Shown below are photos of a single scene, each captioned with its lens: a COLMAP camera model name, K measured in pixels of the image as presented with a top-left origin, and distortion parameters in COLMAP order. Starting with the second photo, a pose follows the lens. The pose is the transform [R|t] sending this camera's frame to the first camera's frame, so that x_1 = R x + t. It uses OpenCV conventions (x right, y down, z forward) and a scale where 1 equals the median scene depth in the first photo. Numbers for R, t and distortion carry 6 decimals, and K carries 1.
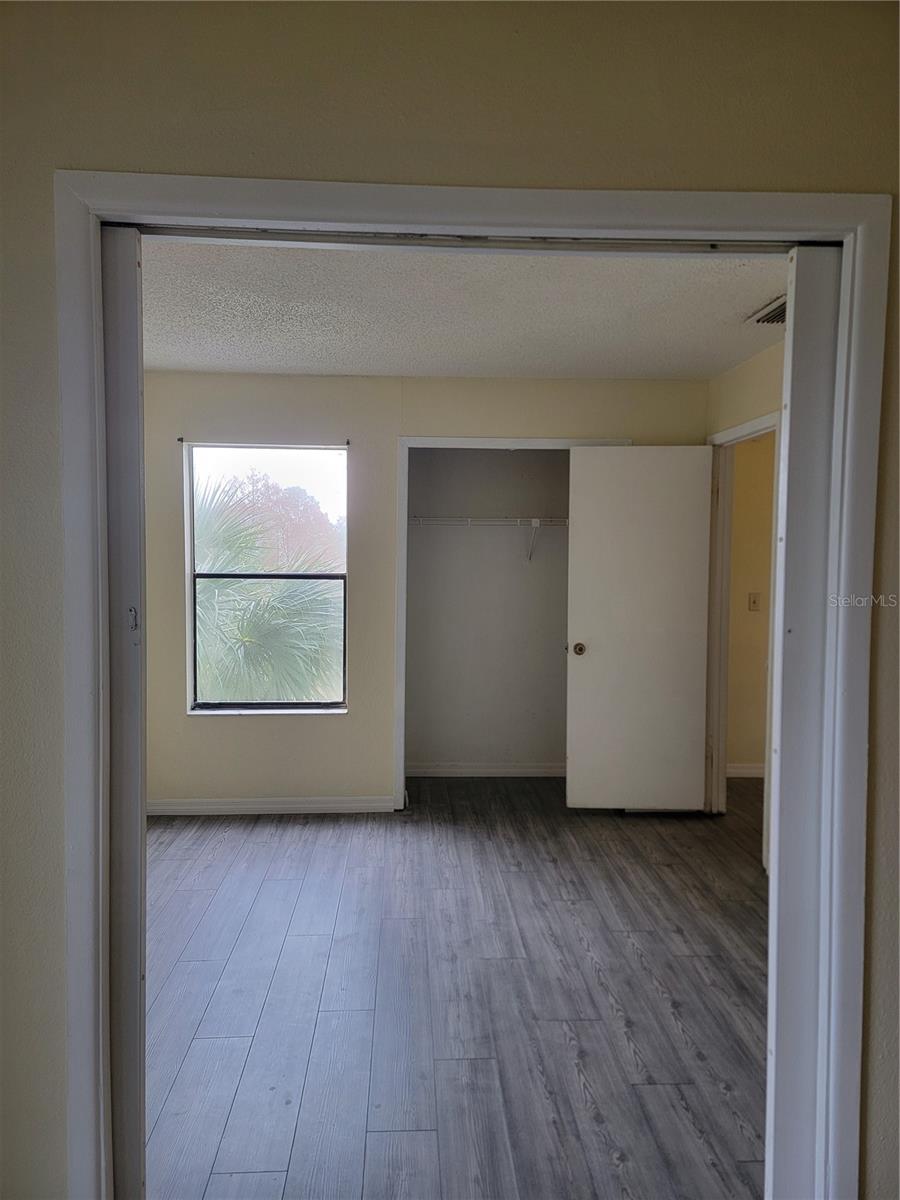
lens RADIAL K [[835.4, 0, 446.6], [0, 835.4, 612.0], [0, 0, 1]] dist [0.084741, -0.063602]
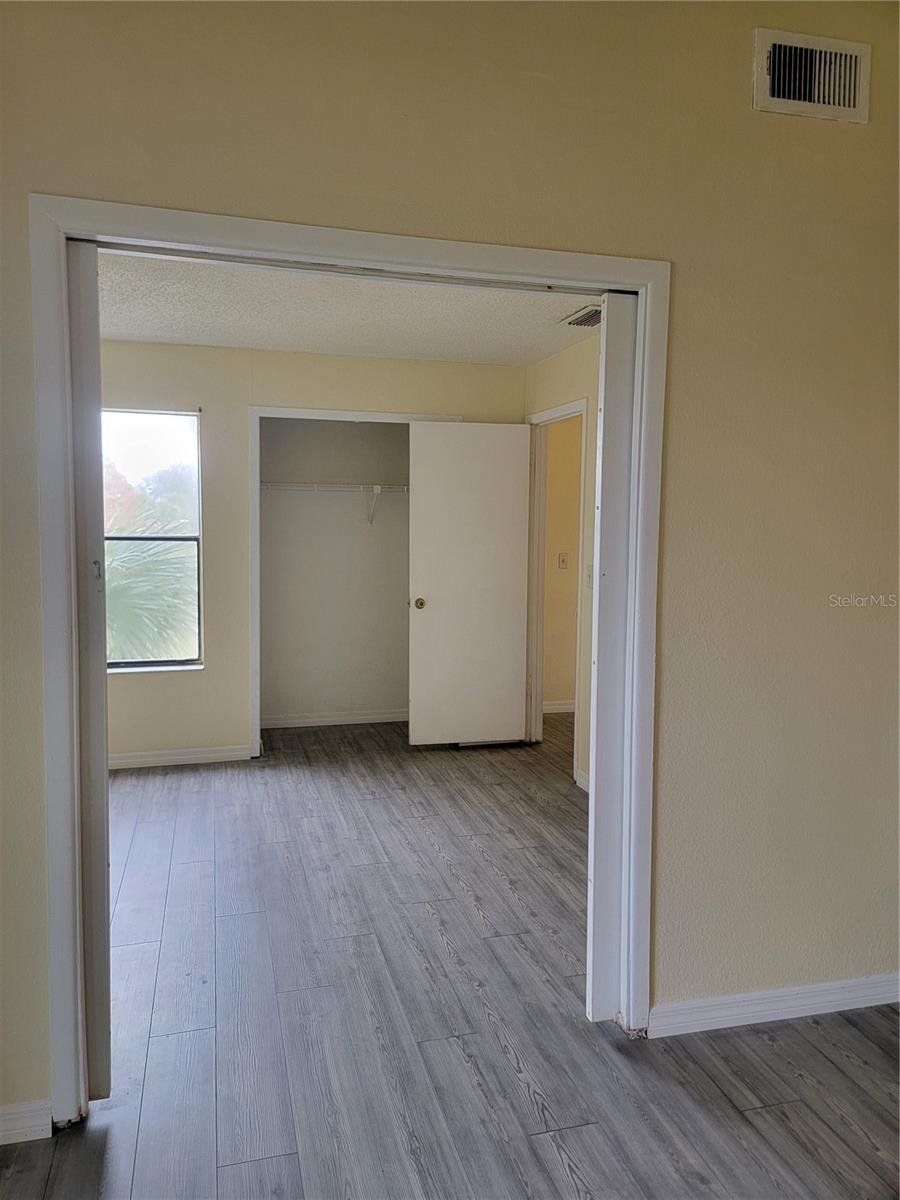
lens RADIAL K [[835.4, 0, 447.0], [0, 835.4, 608.4], [0, 0, 1]] dist [0.084741, -0.063602]
pose [[0.975409, -0.020154, 0.219480, -0.066188], [0.011864, 0.999168, 0.039027, 0.009439], [-0.220083, -0.035463, 0.974836, -0.126580]]
